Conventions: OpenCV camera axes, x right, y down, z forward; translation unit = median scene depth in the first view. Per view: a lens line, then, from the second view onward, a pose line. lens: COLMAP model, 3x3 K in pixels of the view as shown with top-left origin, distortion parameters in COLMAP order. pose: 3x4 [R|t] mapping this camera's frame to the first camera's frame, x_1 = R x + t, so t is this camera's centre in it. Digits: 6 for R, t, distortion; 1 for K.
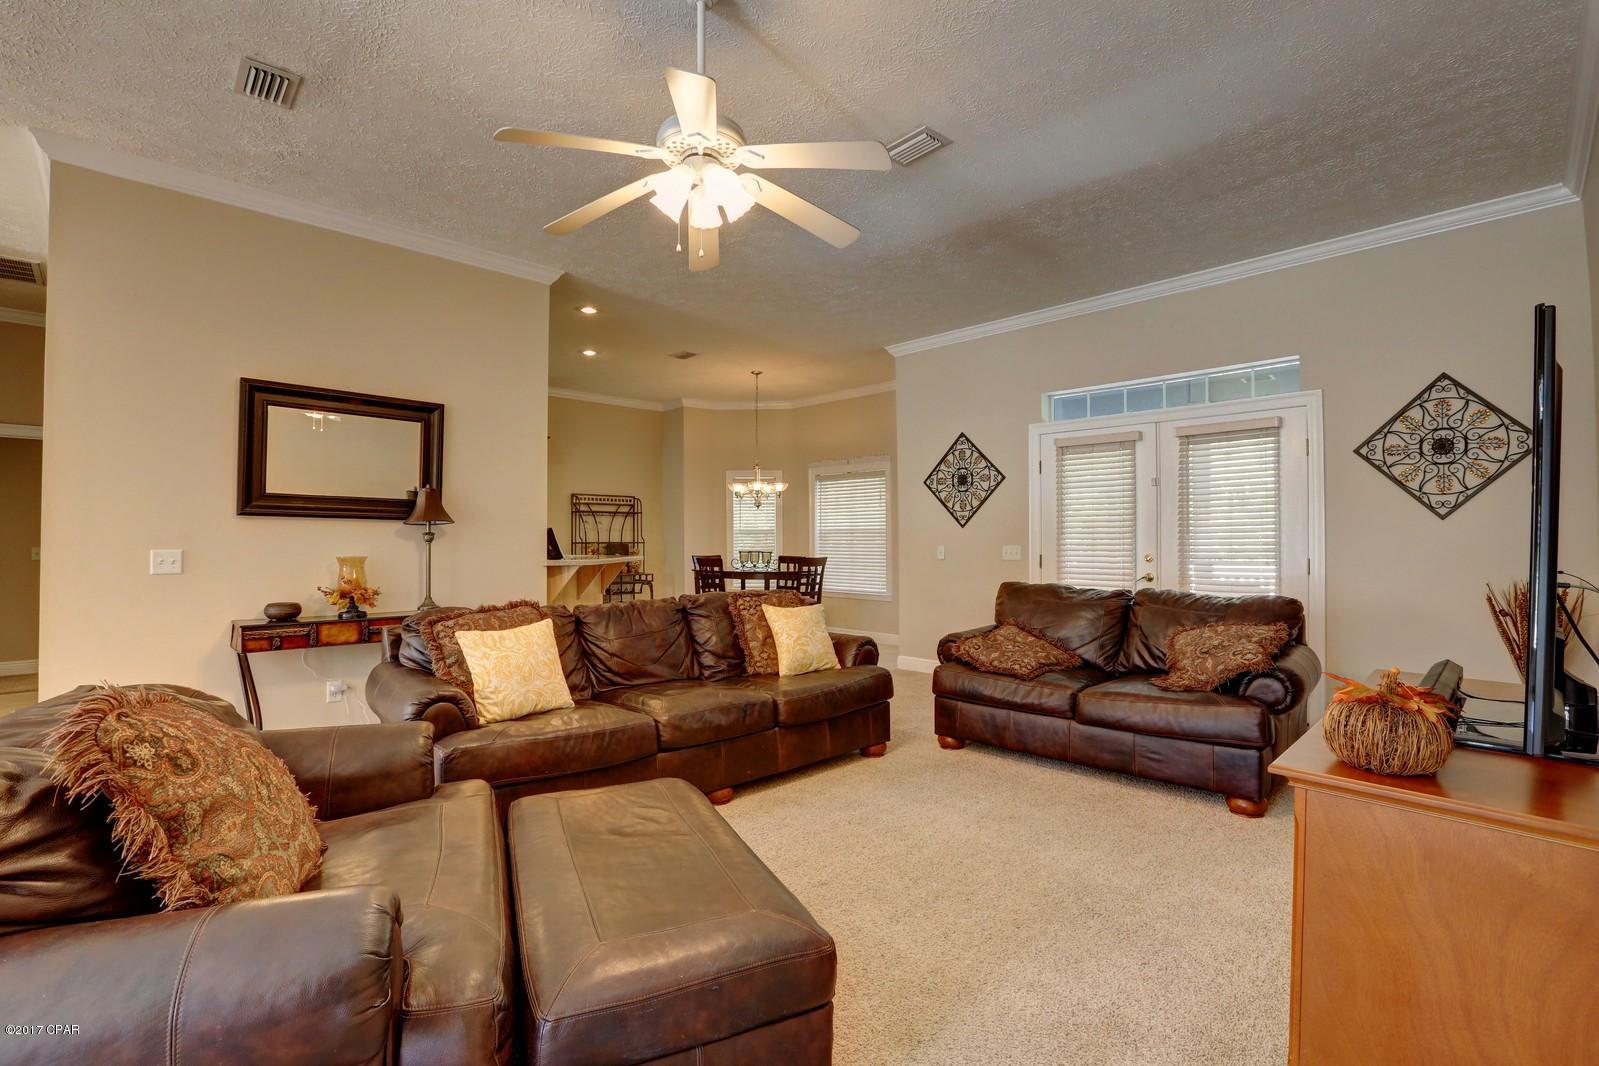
lens RADIAL K [[727.7, 0, 807.6], [0, 727.7, 538.1], [0, 0, 1]] dist [-0.027492, 0.000638]
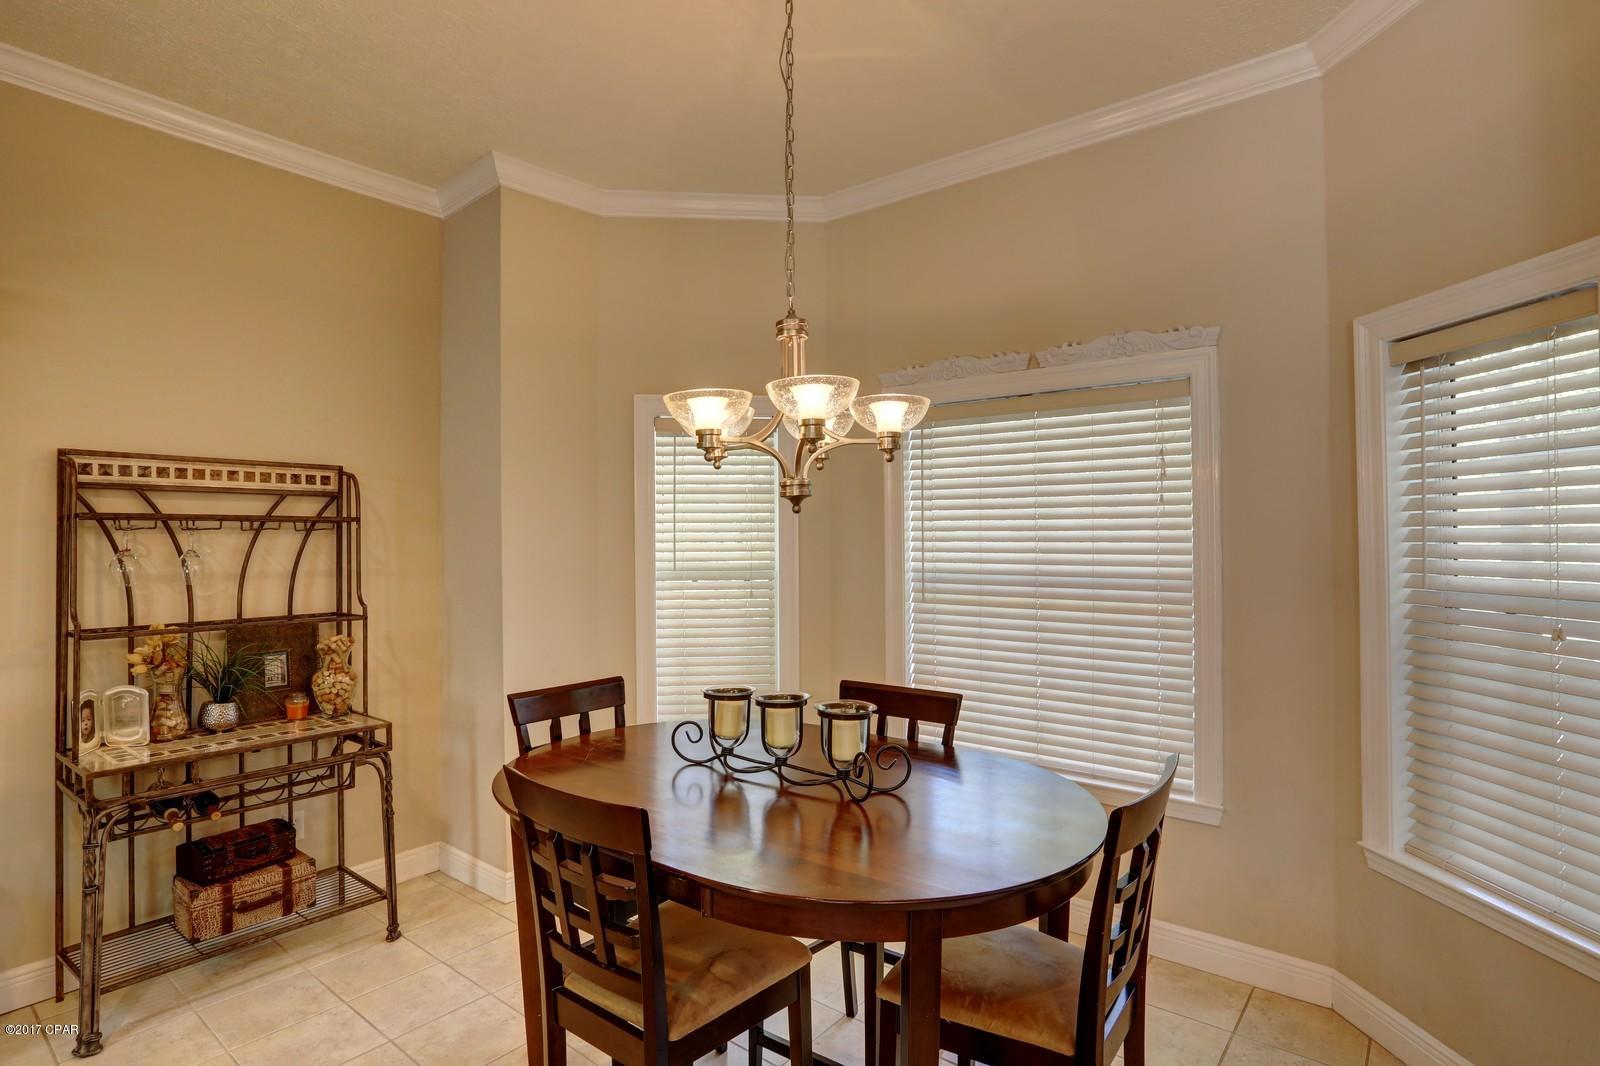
lens RADIAL K [[821.2, 0, 793.7], [0, 821.2, 539.1], [0, 0, 1]] dist [-0.000299, 0.000649]
pose [[0.994578, -0.002685, 0.103956, -0.081559], [0.002369, 0.999992, 0.003169, -0.027370], [-0.103963, -0.002906, 0.994577, 0.642038]]
